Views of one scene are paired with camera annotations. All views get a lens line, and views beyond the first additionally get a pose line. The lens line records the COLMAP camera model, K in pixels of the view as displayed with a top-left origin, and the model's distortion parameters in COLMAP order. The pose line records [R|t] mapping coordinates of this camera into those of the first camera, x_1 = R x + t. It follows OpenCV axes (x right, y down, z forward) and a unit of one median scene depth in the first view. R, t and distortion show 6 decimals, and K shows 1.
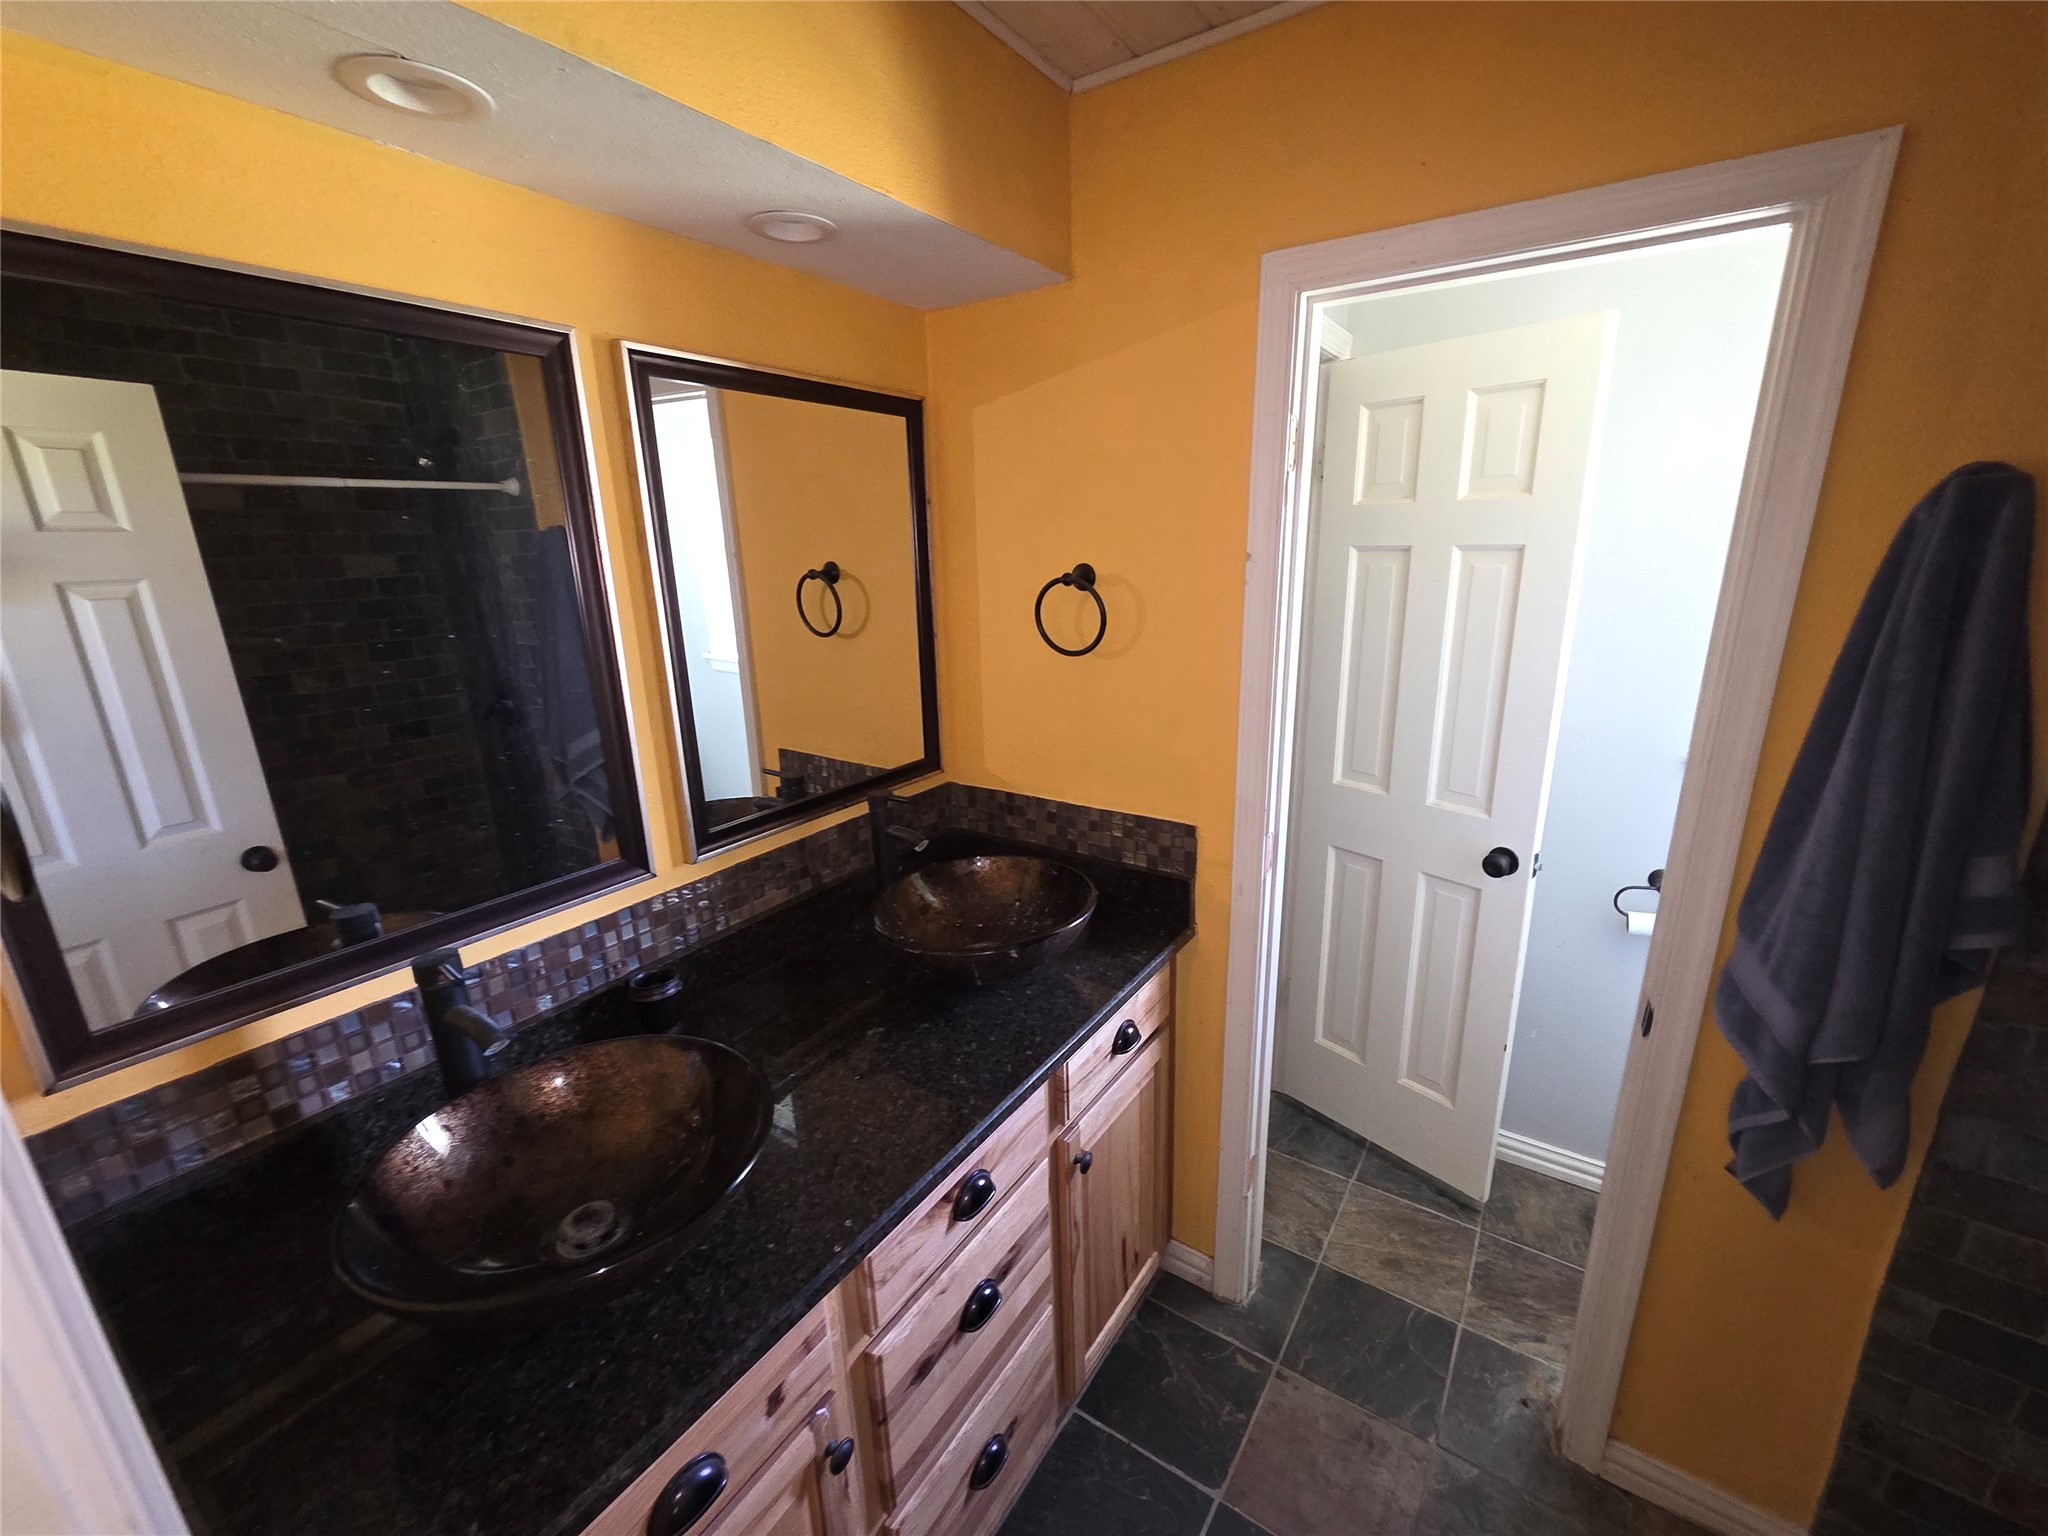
lens RADIAL K [[835.6, 0, 1028.1], [0, 835.6, 769.2], [0, 0, 1]] dist [0.001435, -0.000451]
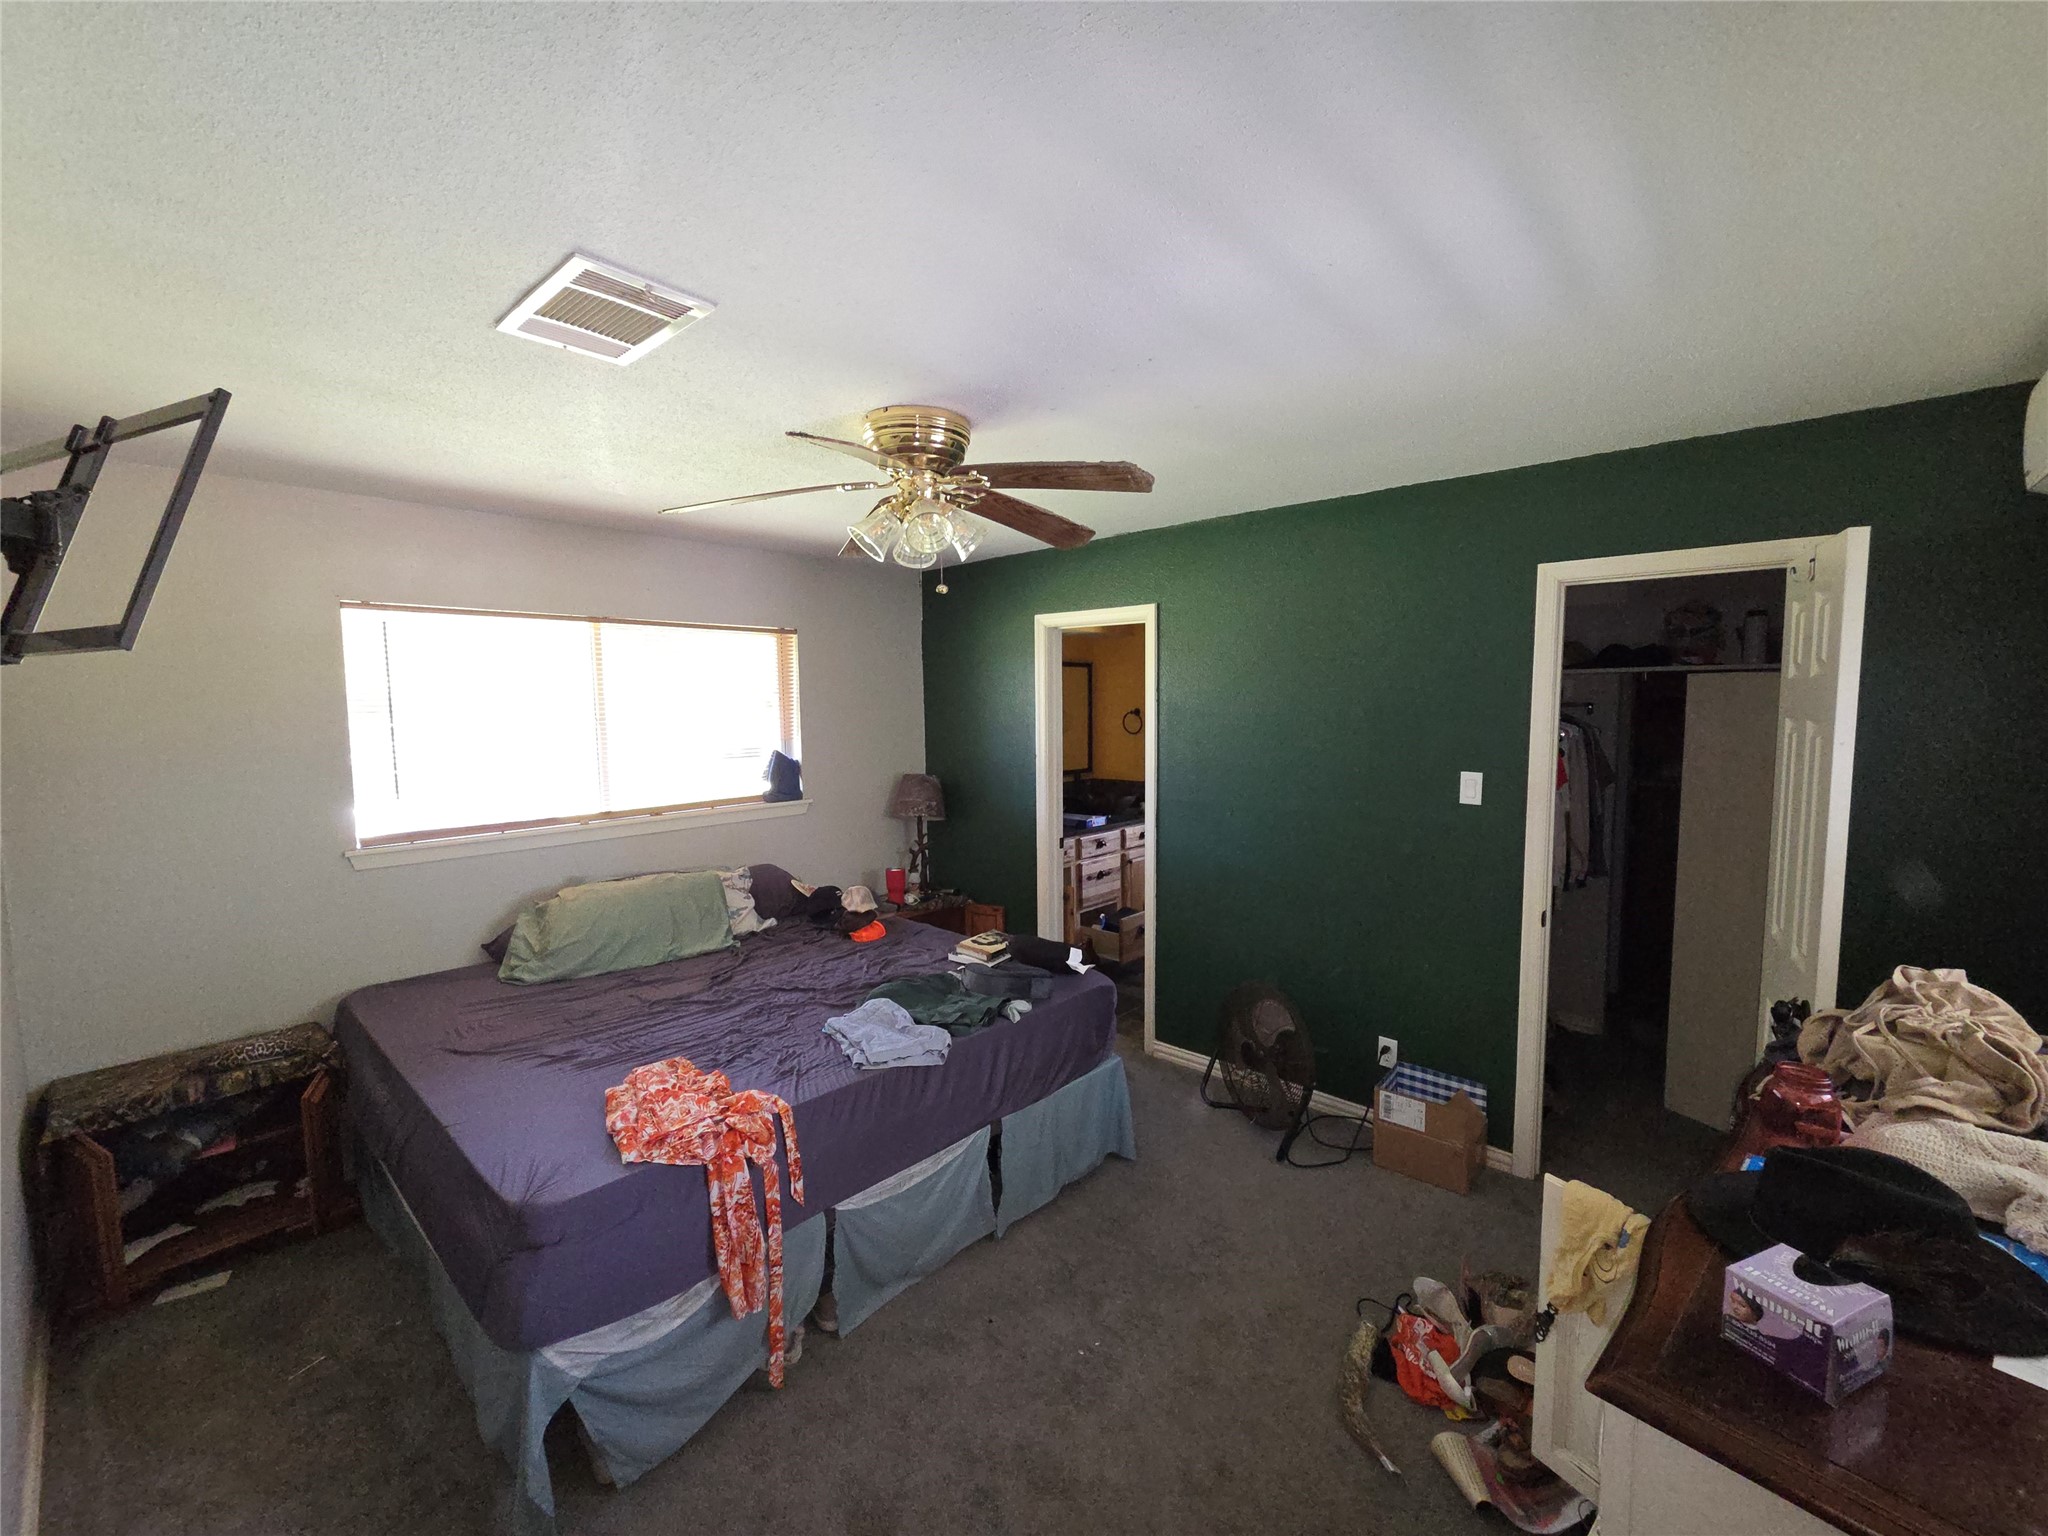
lens RADIAL K [[835.6, 0, 1024.7], [0, 835.6, 768.9], [0, 0, 1]] dist [0.001435, -0.000451]
pose [[0.989679, 0.028682, -0.140402, 0.119268], [-0.054255, 0.981825, -0.181867, 0.810425], [0.132634, 0.187608, 0.973248, -2.954608]]
